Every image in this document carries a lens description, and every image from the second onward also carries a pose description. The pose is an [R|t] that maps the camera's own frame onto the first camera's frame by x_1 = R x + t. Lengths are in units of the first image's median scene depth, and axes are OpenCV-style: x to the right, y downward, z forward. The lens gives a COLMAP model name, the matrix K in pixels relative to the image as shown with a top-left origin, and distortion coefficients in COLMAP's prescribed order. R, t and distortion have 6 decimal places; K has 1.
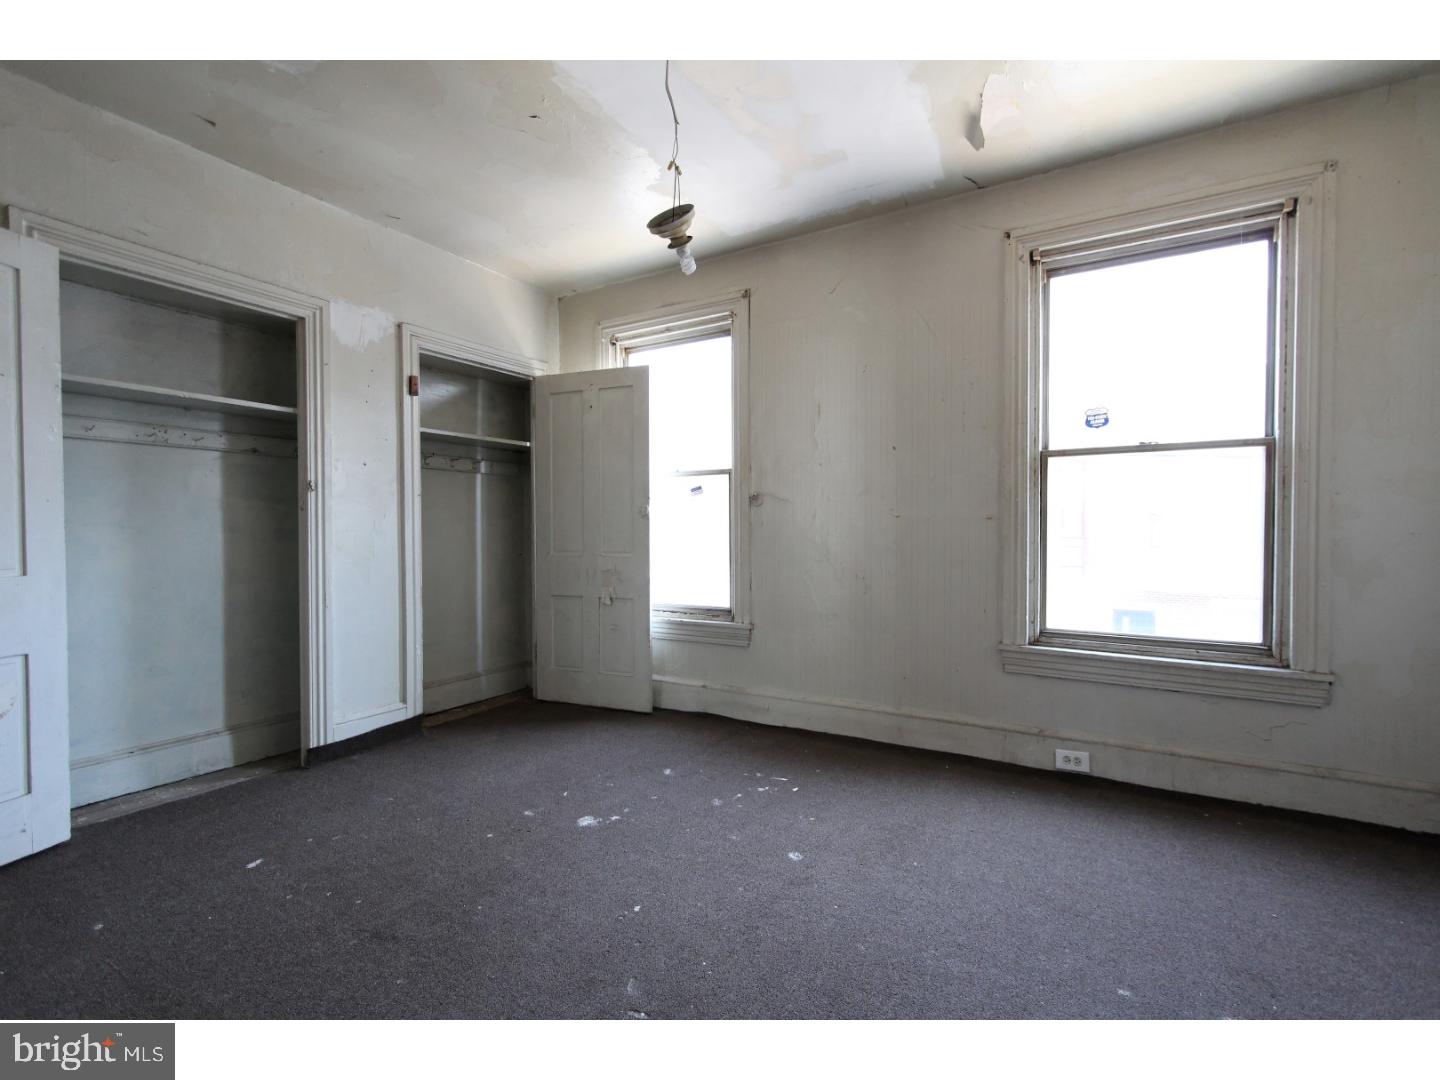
lens RADIAL K [[659.0, 0, 727.5], [0, 659.0, 536.4], [0, 0, 1]] dist [0.001321, -0.000606]
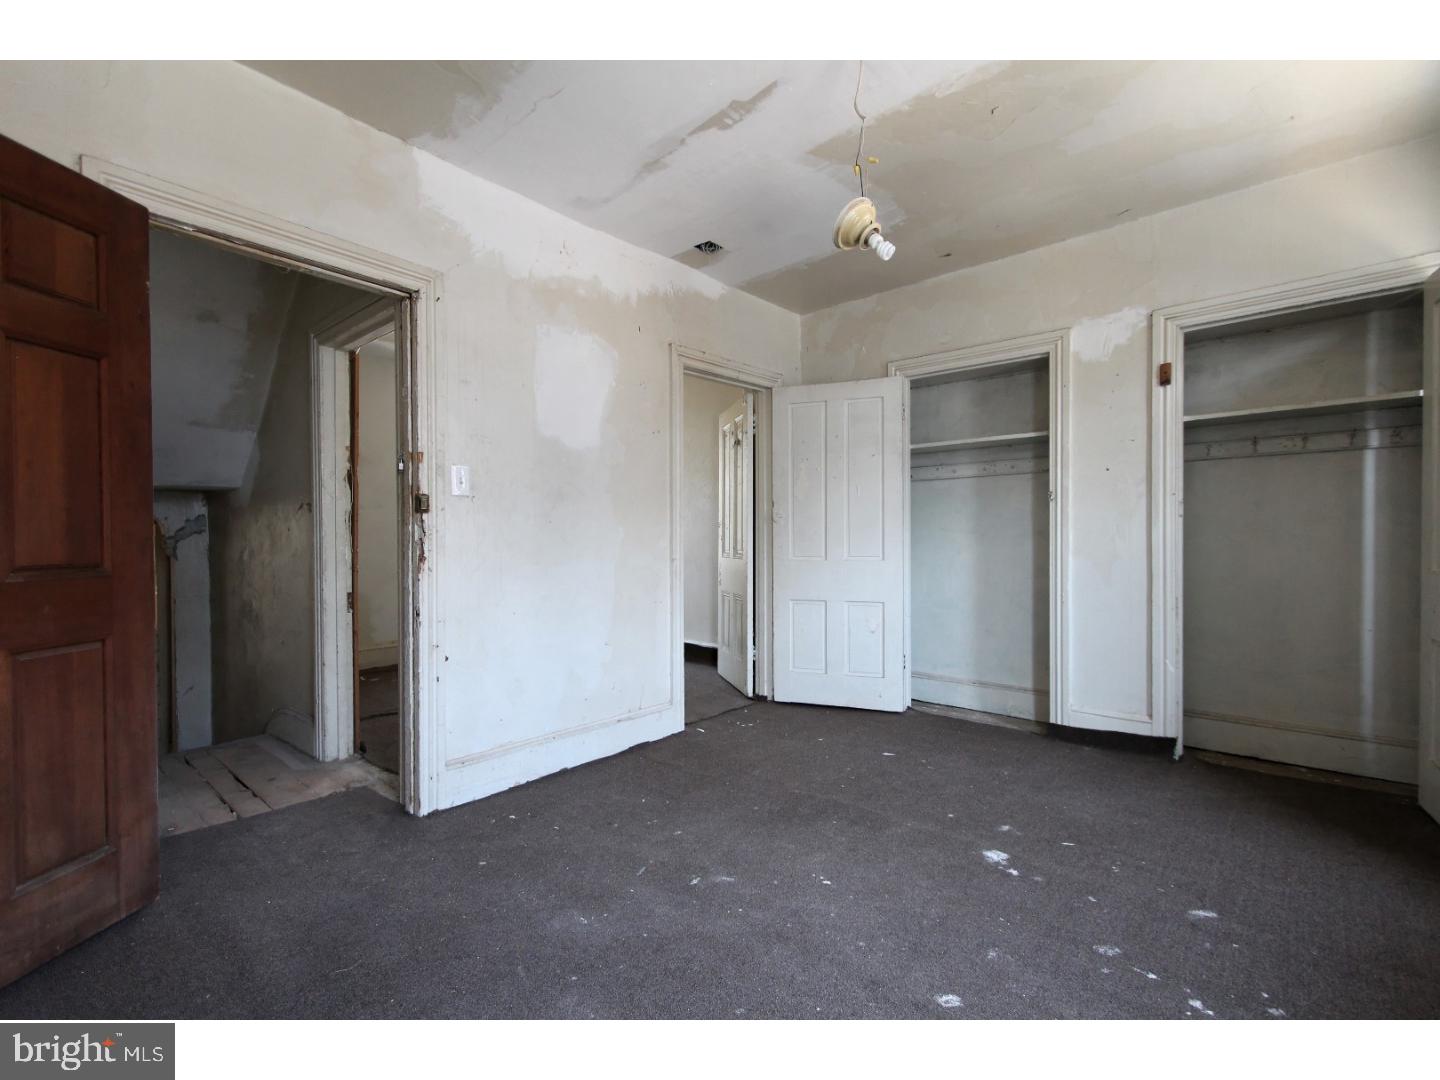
lens RADIAL K [[659.0, 0, 727.9], [0, 659.0, 541.8], [0, 0, 1]] dist [0.001321, -0.000606]
pose [[-0.195188, 0.006016, -0.980747, 0.550252], [0.000461, 0.999982, 0.006043, -0.003586], [0.980766, 0.000728, -0.195187, 0.602488]]
